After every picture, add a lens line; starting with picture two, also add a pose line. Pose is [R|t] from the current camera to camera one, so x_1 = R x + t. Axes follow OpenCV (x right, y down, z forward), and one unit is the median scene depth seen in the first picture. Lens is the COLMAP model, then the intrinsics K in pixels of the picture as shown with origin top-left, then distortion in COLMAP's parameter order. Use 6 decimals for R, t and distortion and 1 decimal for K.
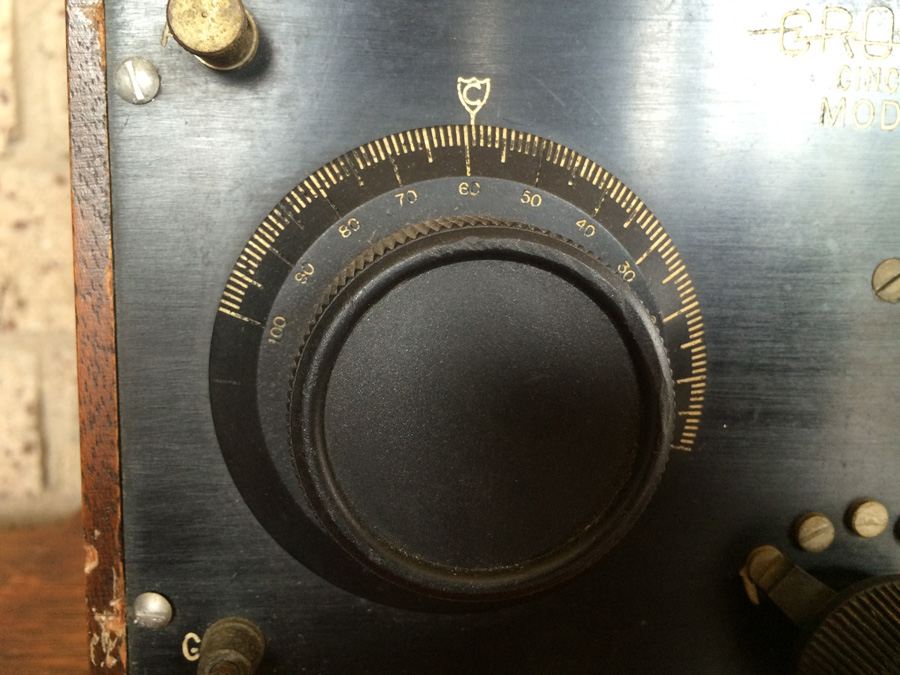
lens RADIAL K [[777.7, 0, 450.0], [0, 777.7, 342.6], [0, 0, 1]] dist [0.052820, -0.116144]
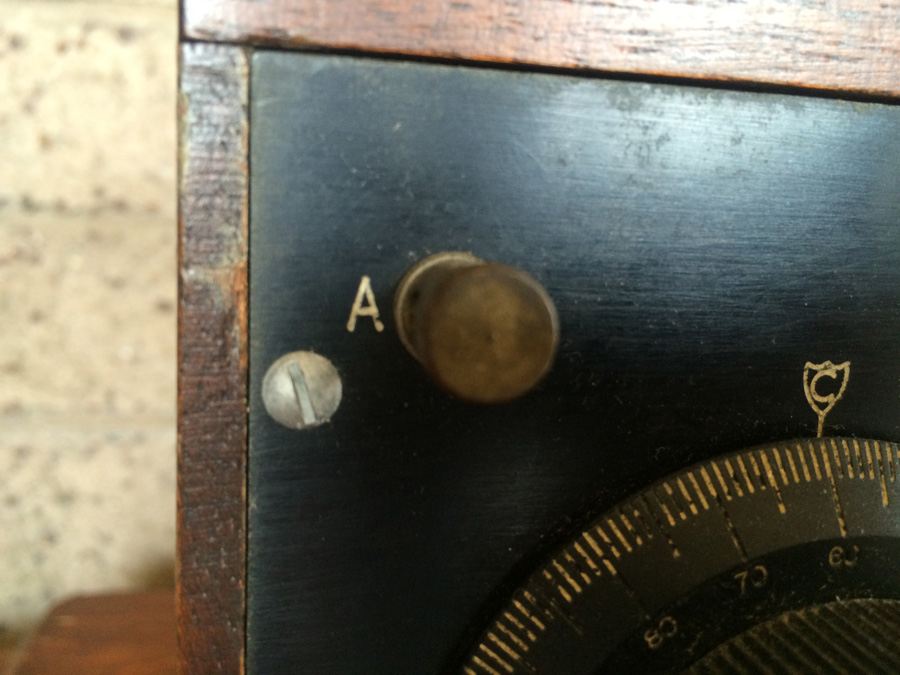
lens RADIAL K [[777.7, 0, 453.4], [0, 777.7, 336.4], [0, 0, 1]] dist [0.052820, -0.116144]
pose [[0.993739, -0.000303, 0.111727, -0.342859], [0.000794, 0.999990, -0.004356, -0.359915], [-0.111724, 0.004417, 0.993729, 0.410457]]
